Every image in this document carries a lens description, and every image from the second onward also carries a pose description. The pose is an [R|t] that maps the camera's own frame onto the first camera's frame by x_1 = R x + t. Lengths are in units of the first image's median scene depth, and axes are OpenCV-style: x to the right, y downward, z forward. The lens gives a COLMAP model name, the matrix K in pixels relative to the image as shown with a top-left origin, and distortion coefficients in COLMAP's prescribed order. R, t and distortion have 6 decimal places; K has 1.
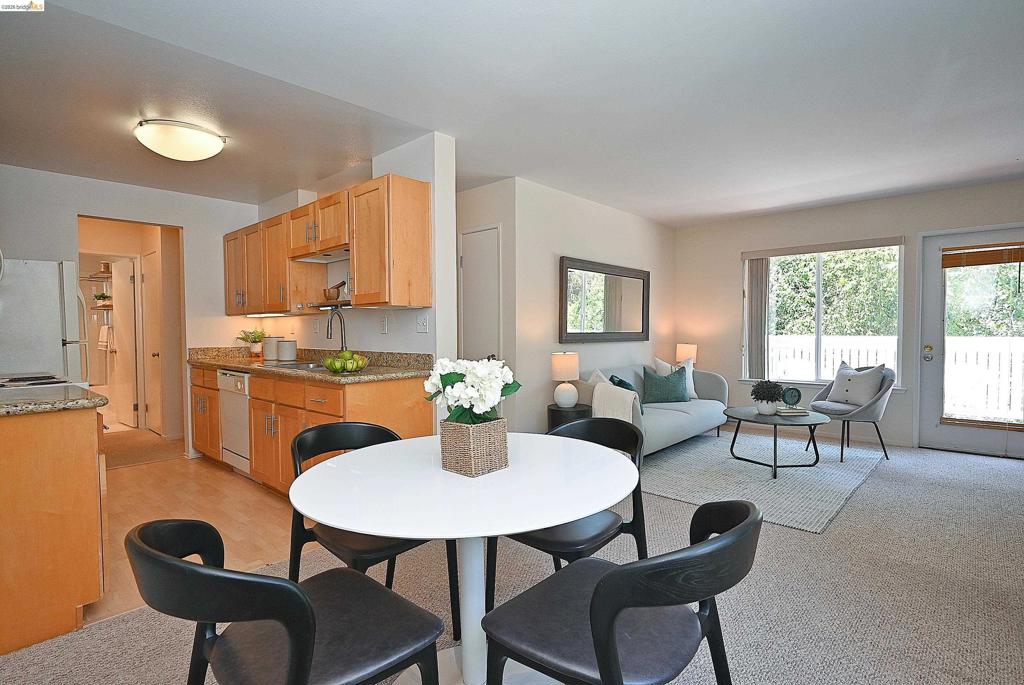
lens RADIAL K [[509.5, 0, 508.8], [0, 509.5, 344.8], [0, 0, 1]] dist [-0.005104, 0.003903]
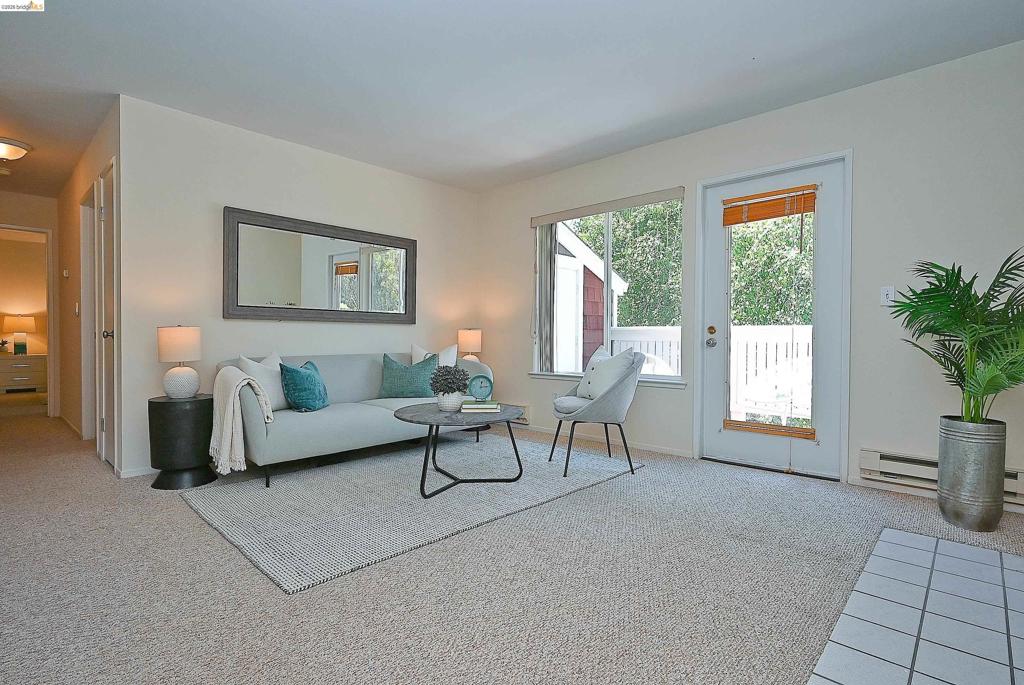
lens RADIAL K [[509.5, 0, 502.9], [0, 509.5, 342.4], [0, 0, 1]] dist [-0.005104, 0.003903]
pose [[0.999749, 0.009990, -0.020074, 0.621665], [-0.010399, 0.999738, -0.020370, 0.053123], [0.019865, 0.020574, 0.999591, 0.261904]]
